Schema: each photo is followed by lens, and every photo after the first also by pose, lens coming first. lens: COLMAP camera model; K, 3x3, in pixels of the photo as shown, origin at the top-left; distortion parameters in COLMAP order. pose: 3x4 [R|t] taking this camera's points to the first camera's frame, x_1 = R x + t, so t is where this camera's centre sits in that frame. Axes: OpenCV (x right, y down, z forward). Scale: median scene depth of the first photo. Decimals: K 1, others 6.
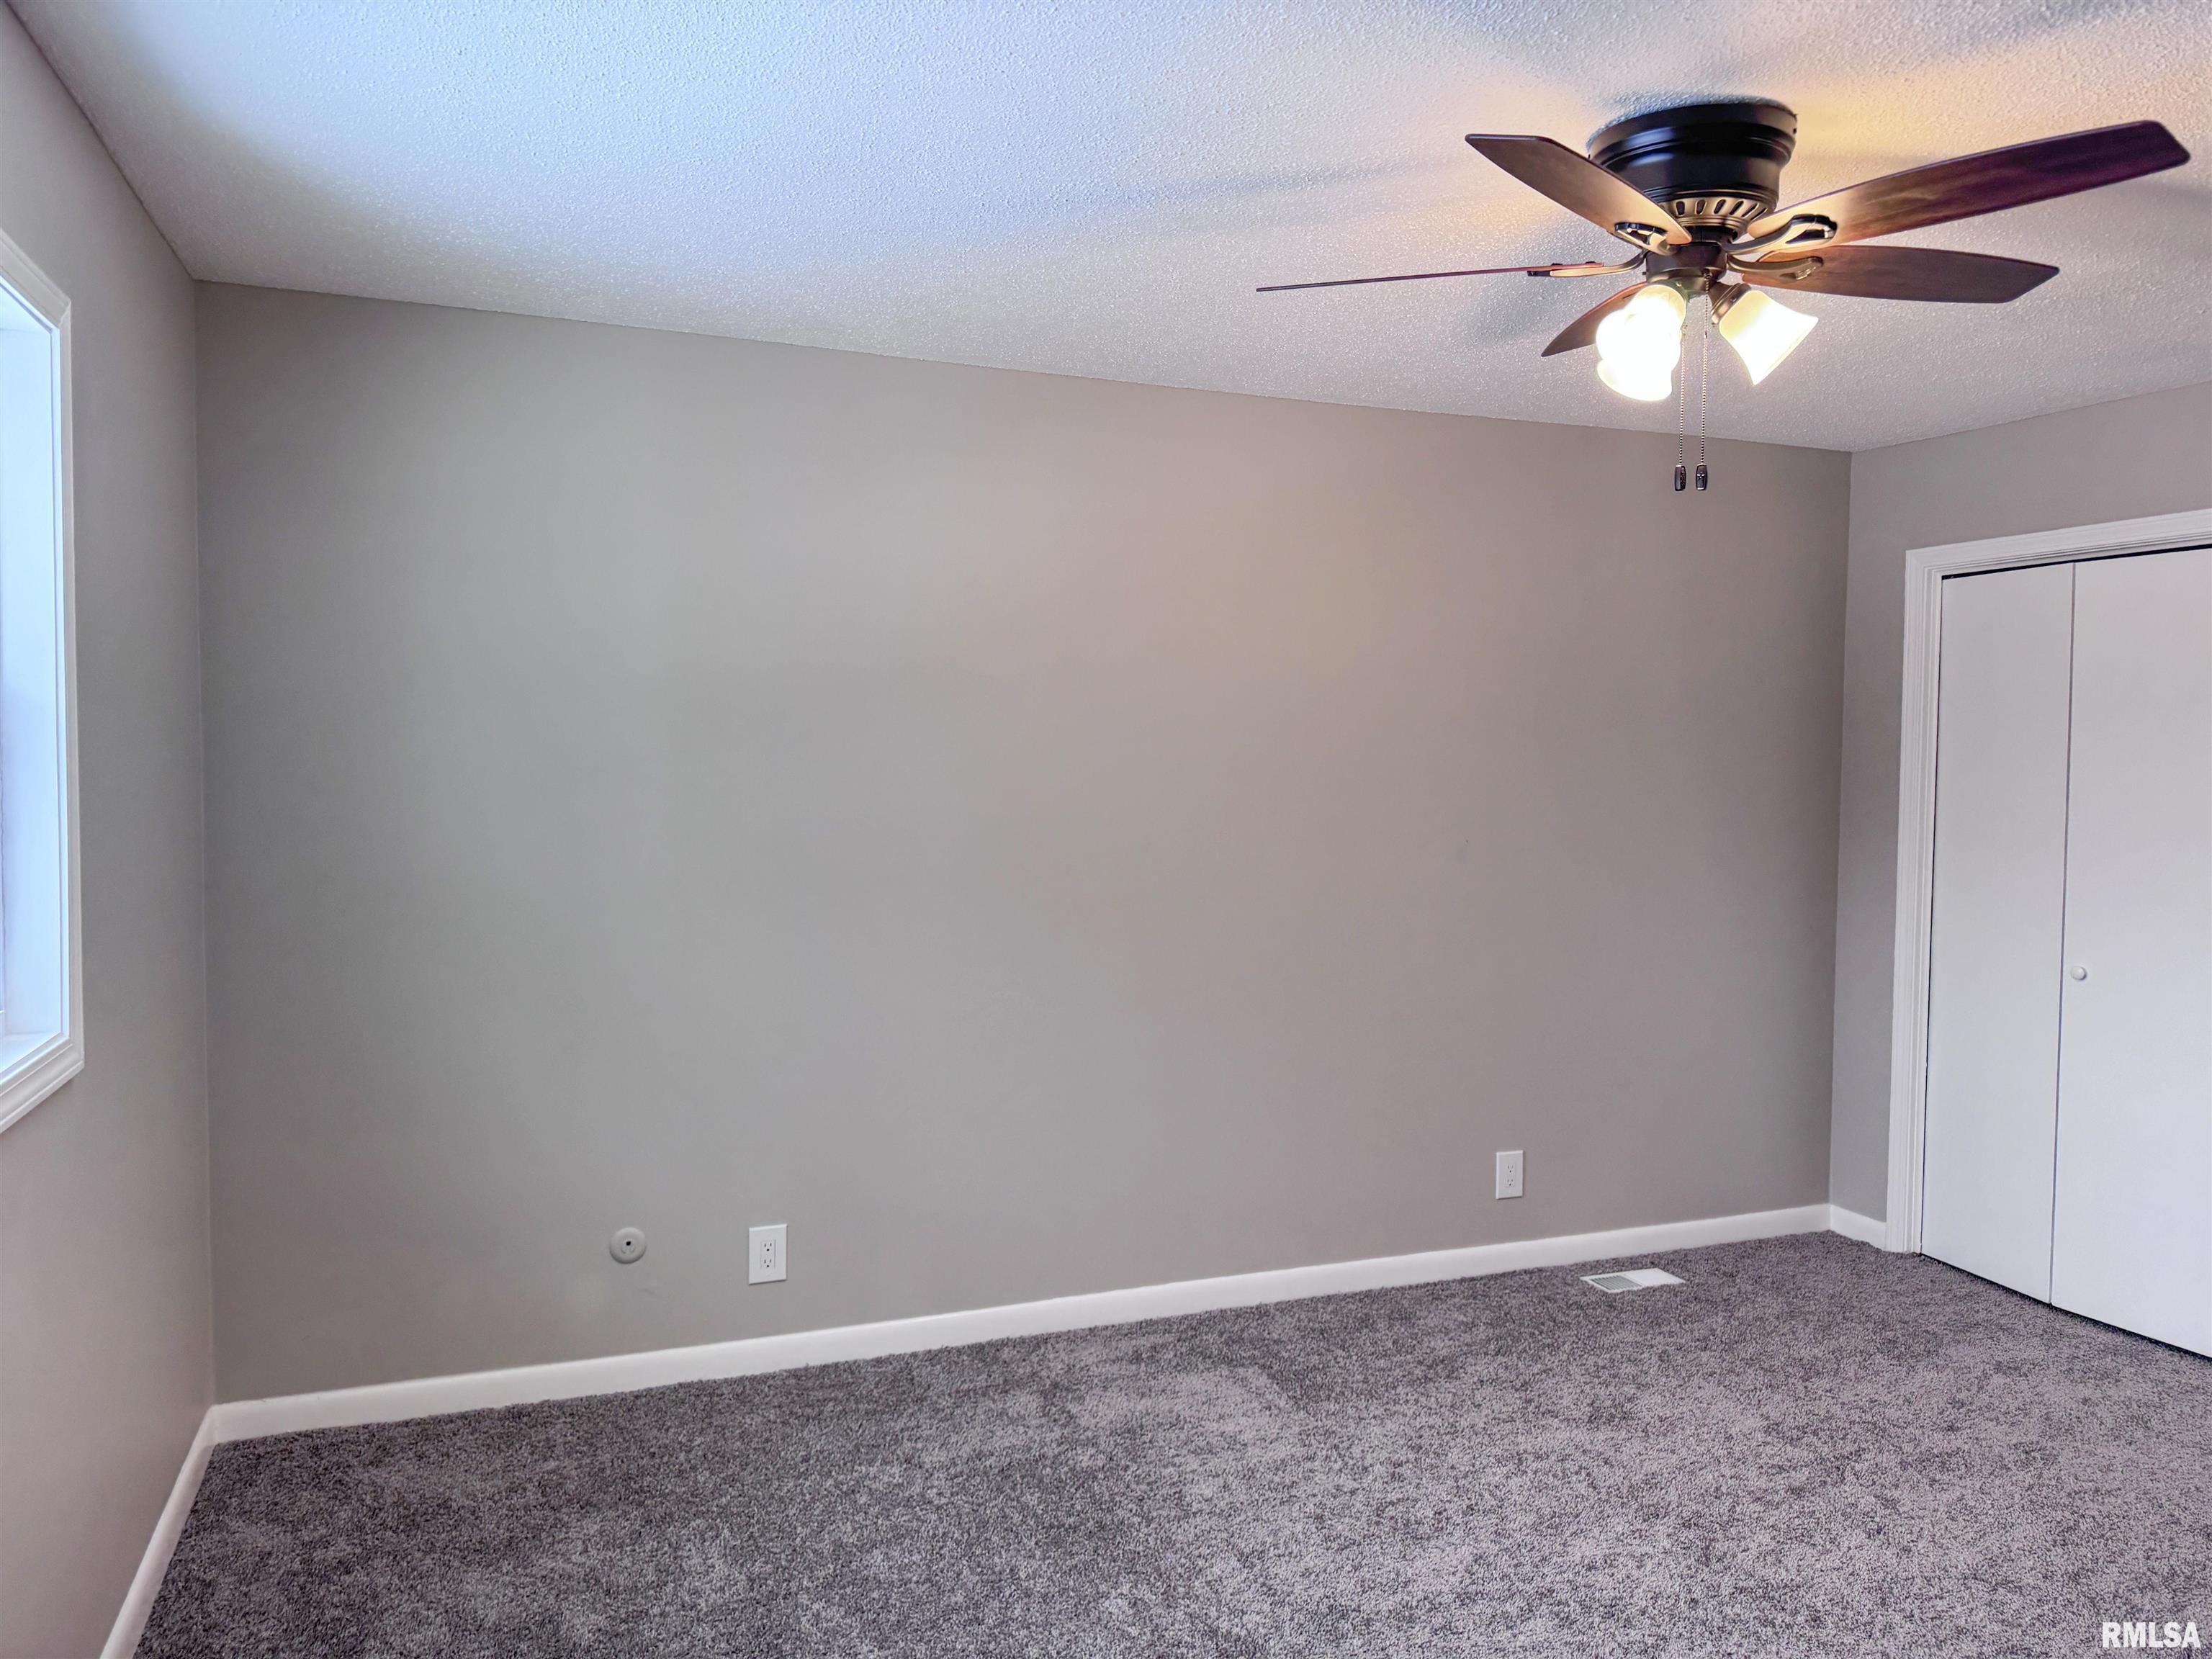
lens RADIAL K [[1615.9, 0, 1106.2], [0, 1615.9, 832.9], [0, 0, 1]] dist [0.041697, -0.030751]
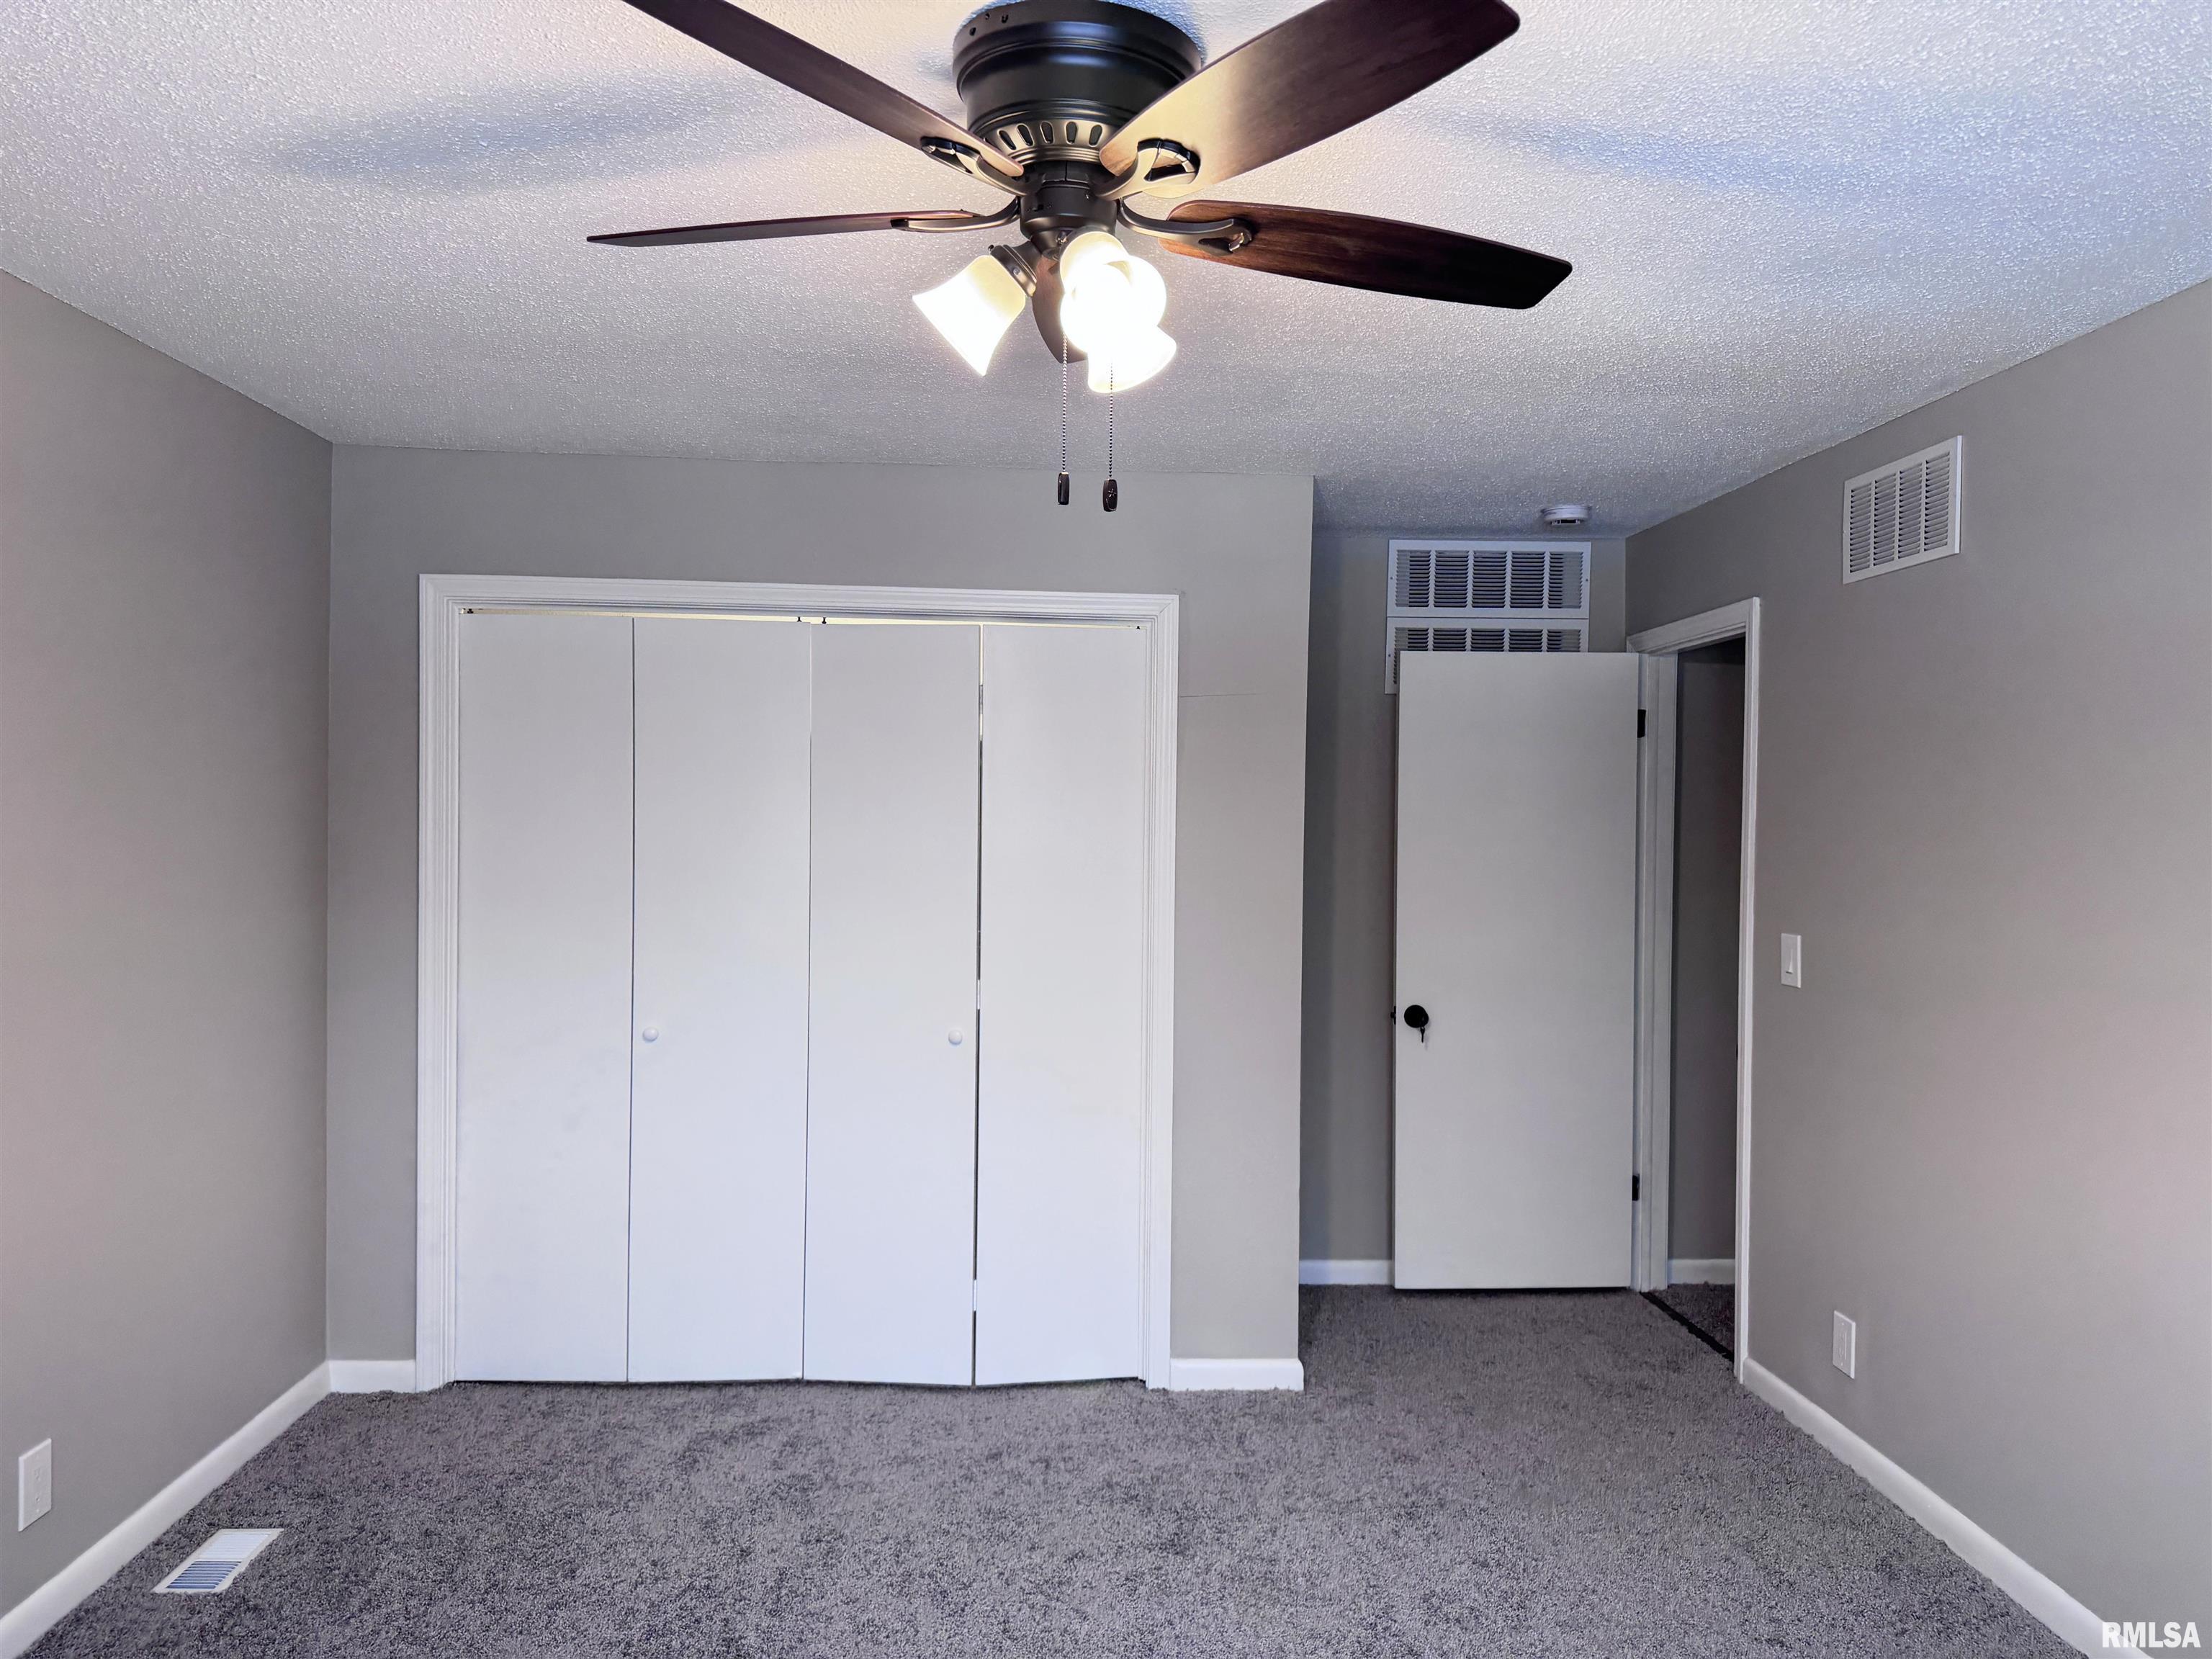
lens RADIAL K [[1615.9, 0, 1097.5], [0, 1615.9, 843.6], [0, 0, 1]] dist [0.041697, -0.030751]
pose [[0.328942, -0.031817, 0.943814, -0.211020], [0.043593, 0.998878, 0.018480, -0.032204], [-0.943343, 0.035065, 0.329960, 0.393424]]
